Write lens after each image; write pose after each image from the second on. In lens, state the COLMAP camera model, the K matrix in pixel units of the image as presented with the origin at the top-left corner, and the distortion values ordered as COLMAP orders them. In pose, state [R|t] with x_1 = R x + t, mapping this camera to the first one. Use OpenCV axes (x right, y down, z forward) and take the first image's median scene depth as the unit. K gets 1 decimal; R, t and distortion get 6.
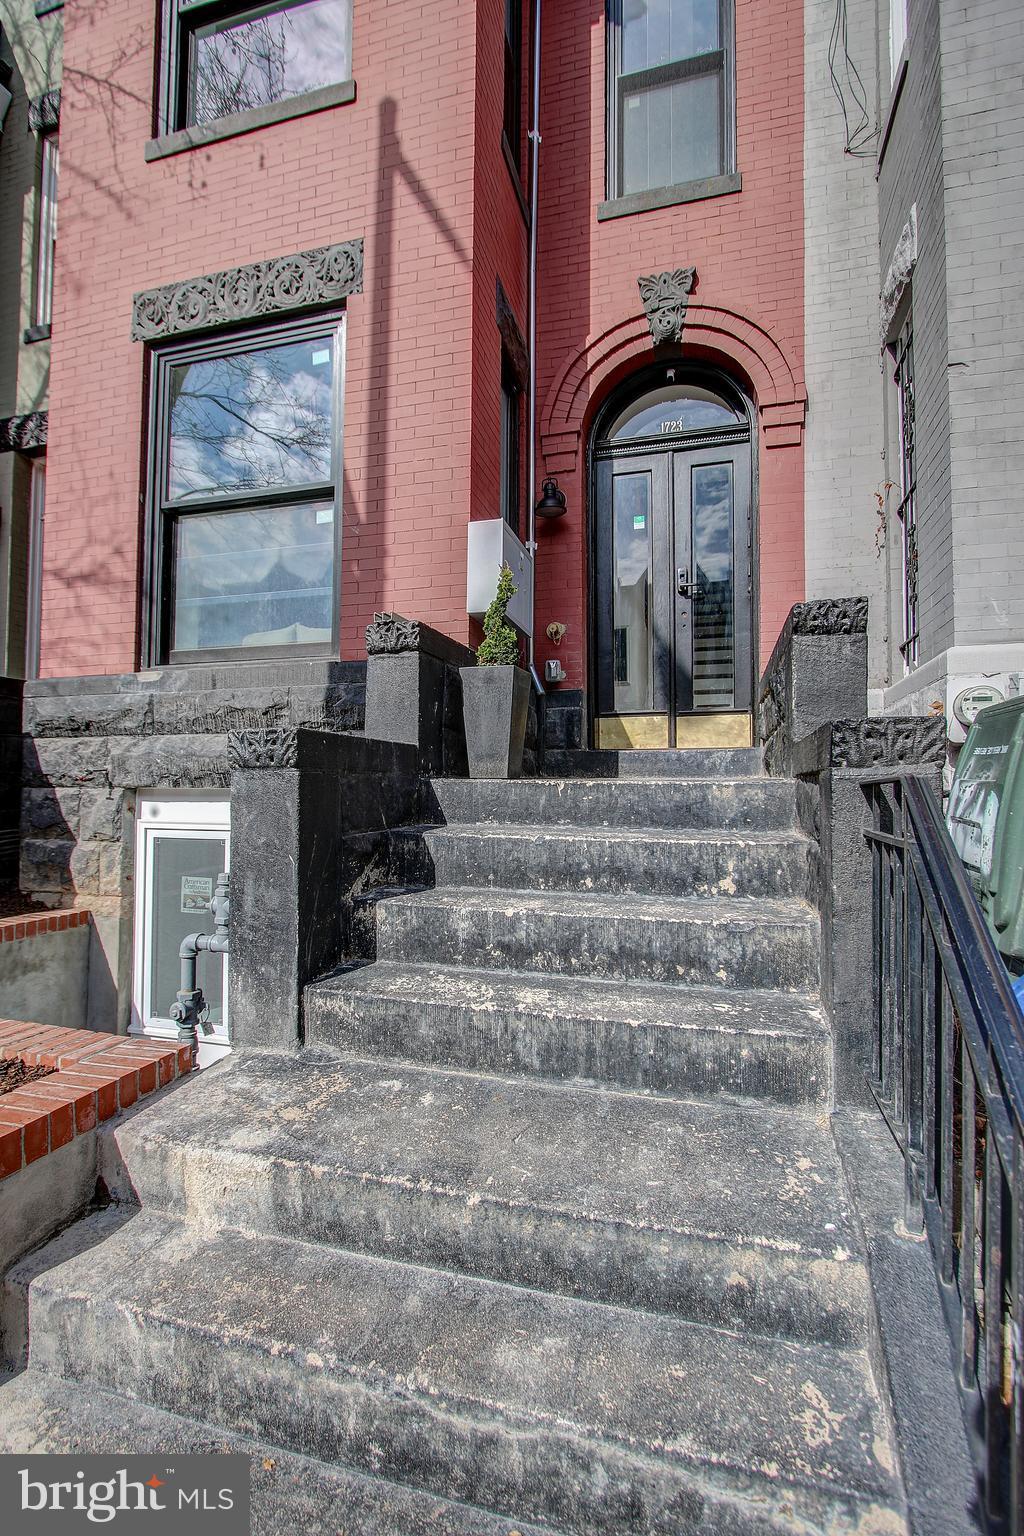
lens RADIAL K [[725.9, 0, 540.4], [0, 725.9, 761.8], [0, 0, 1]] dist [-0.024389, 0.006027]
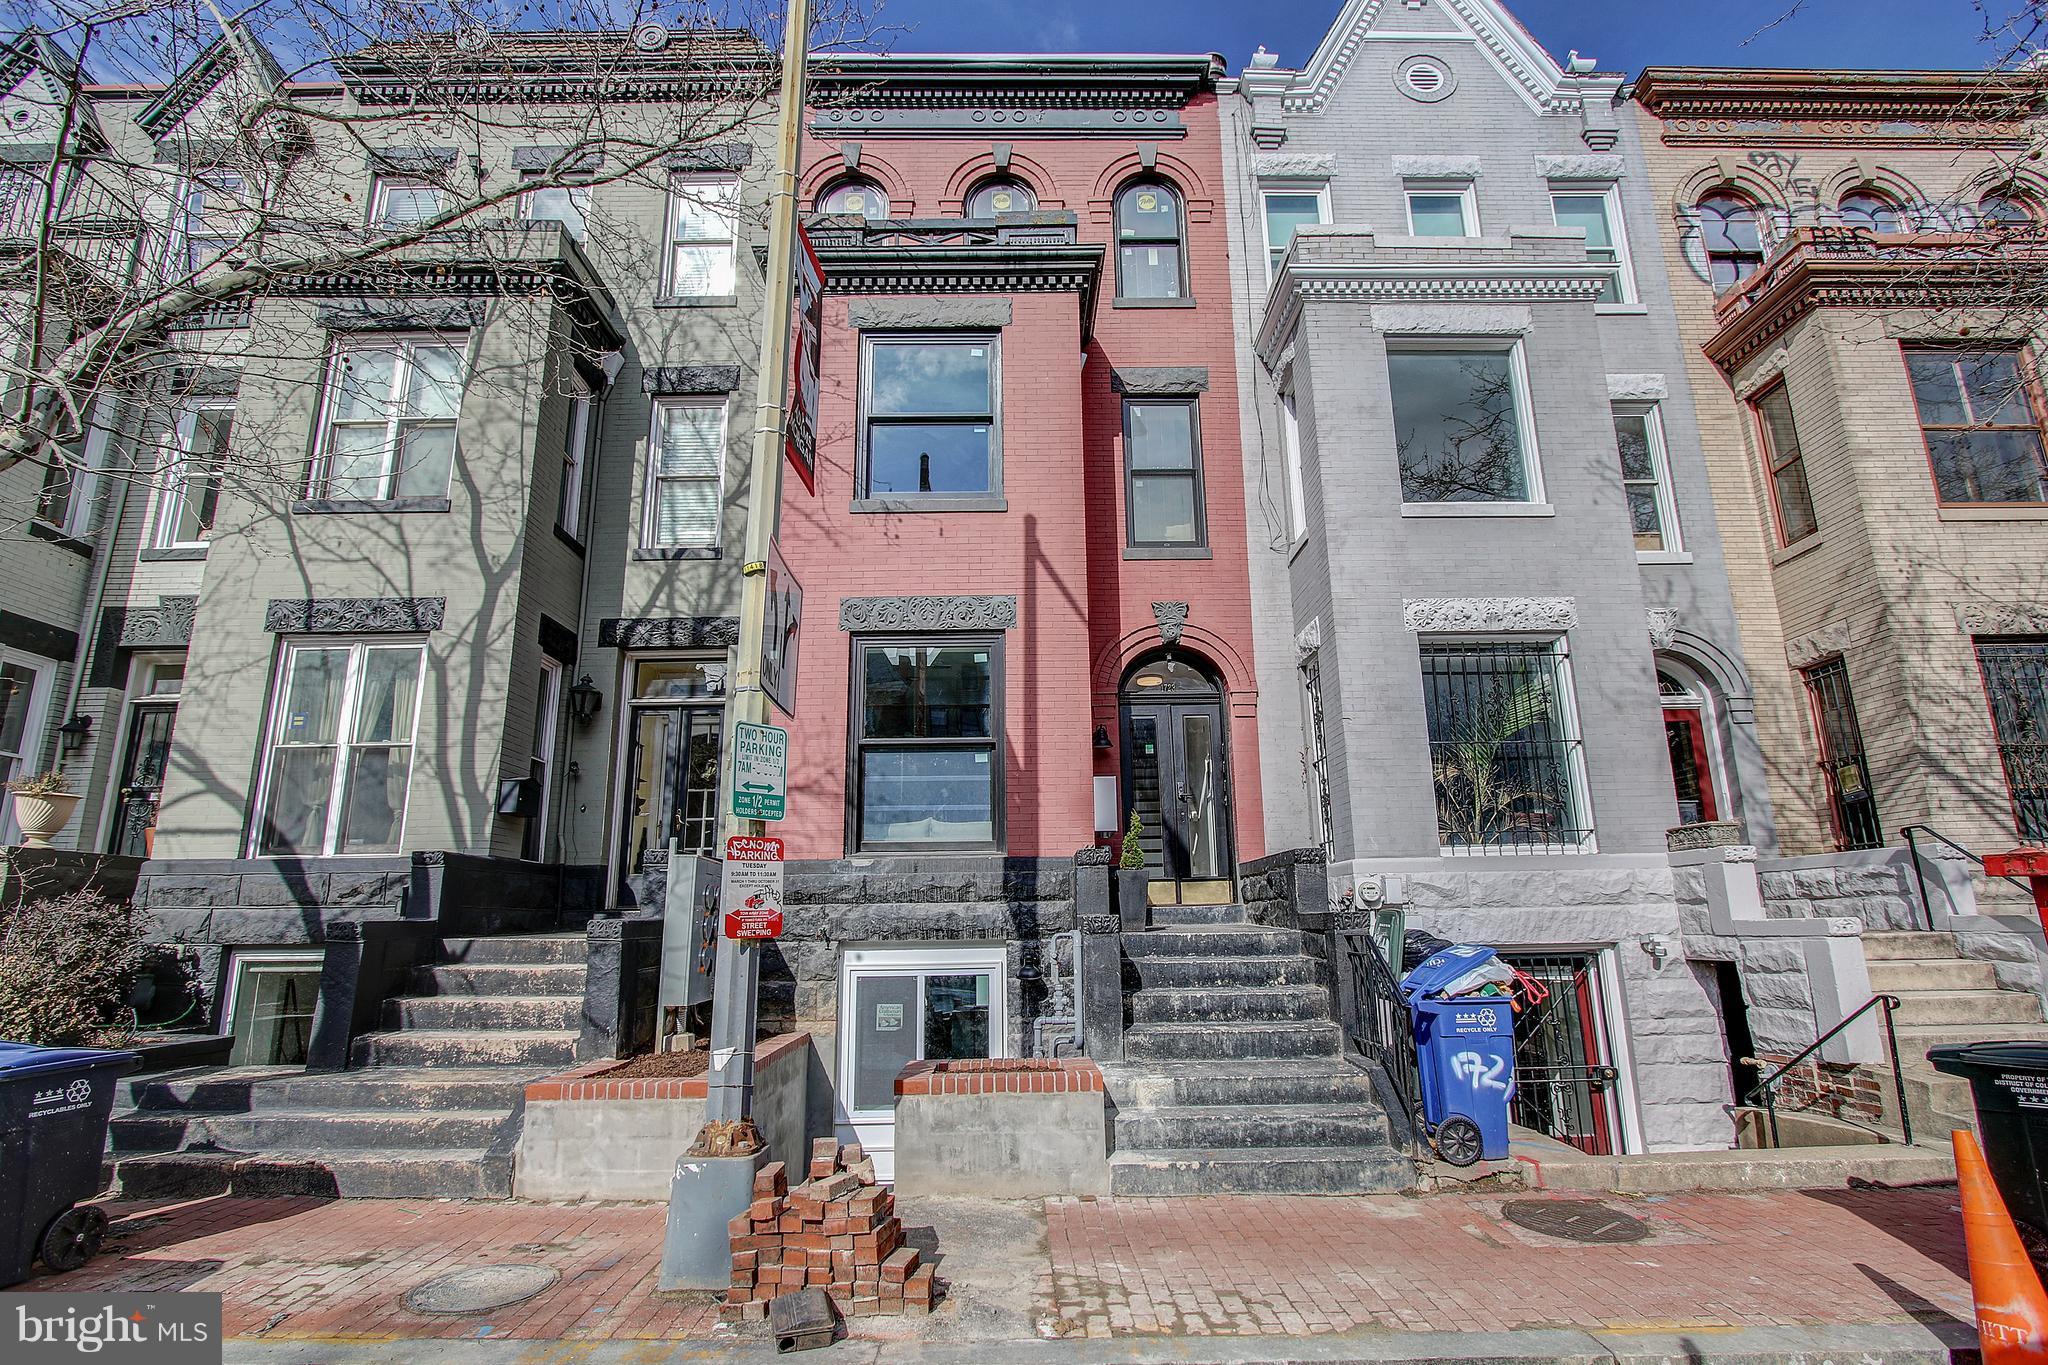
lens RADIAL K [[967.8, 0, 1036.3], [0, 967.8, 682.3], [0, 0, 1]] dist [-0.024389, 0.006027]
pose [[0.967121, 0.041337, 0.250937, -0.708441], [0.009809, 0.979905, -0.199225, -0.082477], [-0.254129, 0.195136, 0.947280, -1.021733]]
